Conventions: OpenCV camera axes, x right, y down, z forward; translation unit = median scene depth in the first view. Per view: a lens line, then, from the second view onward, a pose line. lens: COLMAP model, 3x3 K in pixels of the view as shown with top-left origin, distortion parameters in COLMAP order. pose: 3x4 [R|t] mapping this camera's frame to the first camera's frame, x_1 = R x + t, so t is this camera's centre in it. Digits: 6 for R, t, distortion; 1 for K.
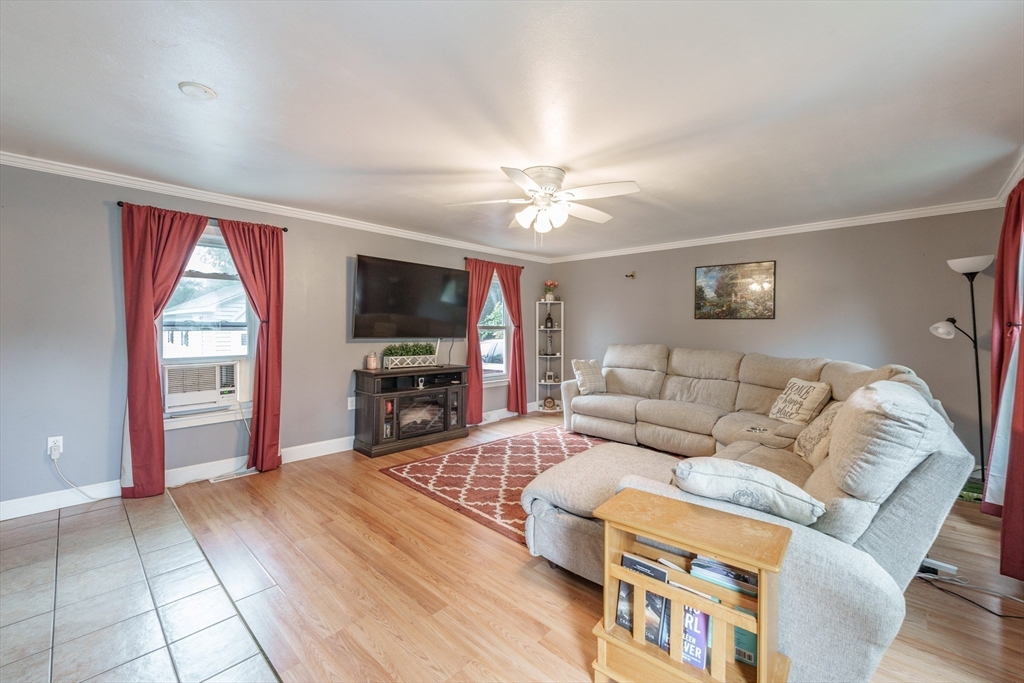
lens RADIAL K [[421.1, 0, 505.5], [0, 421.1, 335.4], [0, 0, 1]] dist [-0.002432, -0.001156]
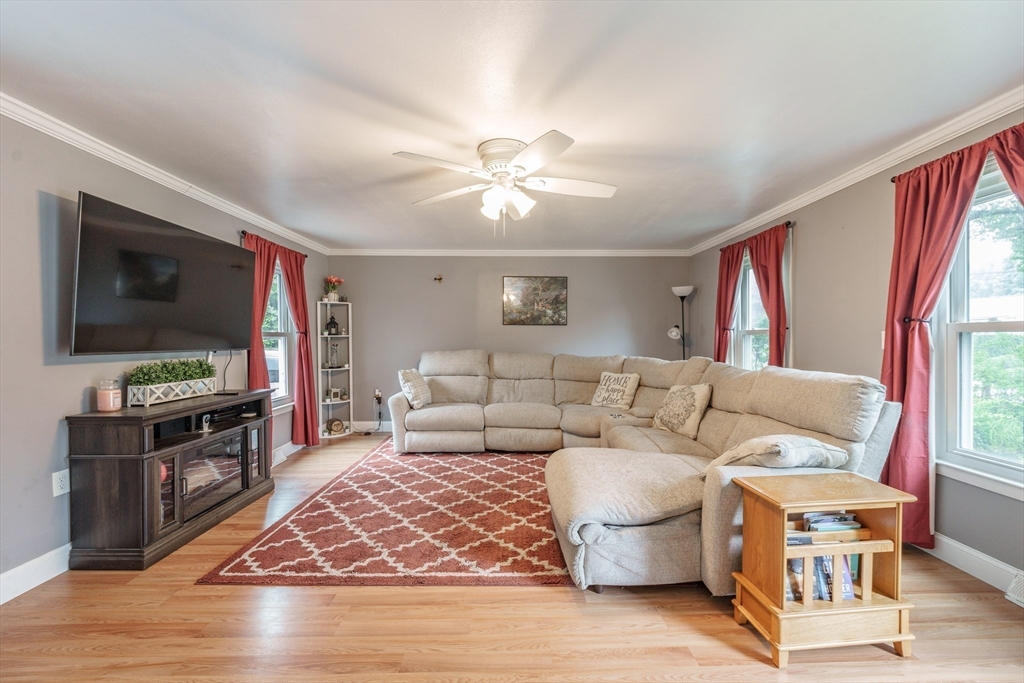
lens RADIAL K [[421.1, 0, 525.9], [0, 421.1, 351.5], [0, 0, 1]] dist [-0.002432, -0.001156]
pose [[0.704261, -0.034849, 0.709085, -0.318360], [0.020453, 0.999376, 0.028802, -0.001217], [-0.709646, -0.005781, 0.704534, 0.237248]]
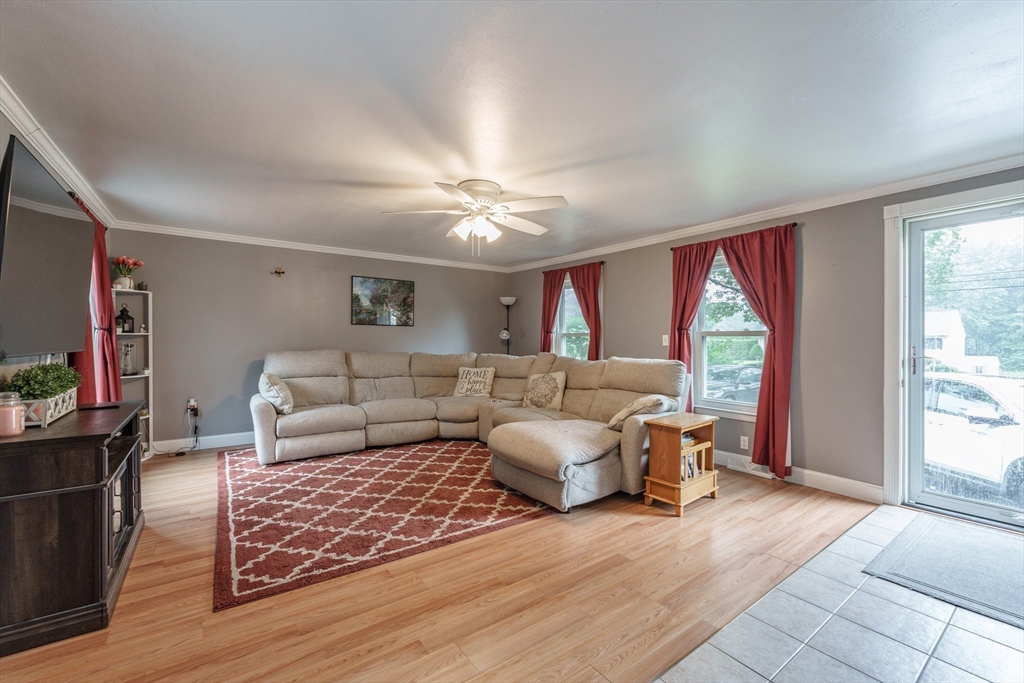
lens RADIAL K [[421.1, 0, 517.9], [0, 421.1, 348.0], [0, 0, 1]] dist [-0.002432, -0.001156]
pose [[0.183844, -0.032825, 0.982407, -0.609134], [0.013929, 0.999429, 0.030787, -0.007081], [-0.982857, 0.008024, 0.184196, 0.457670]]
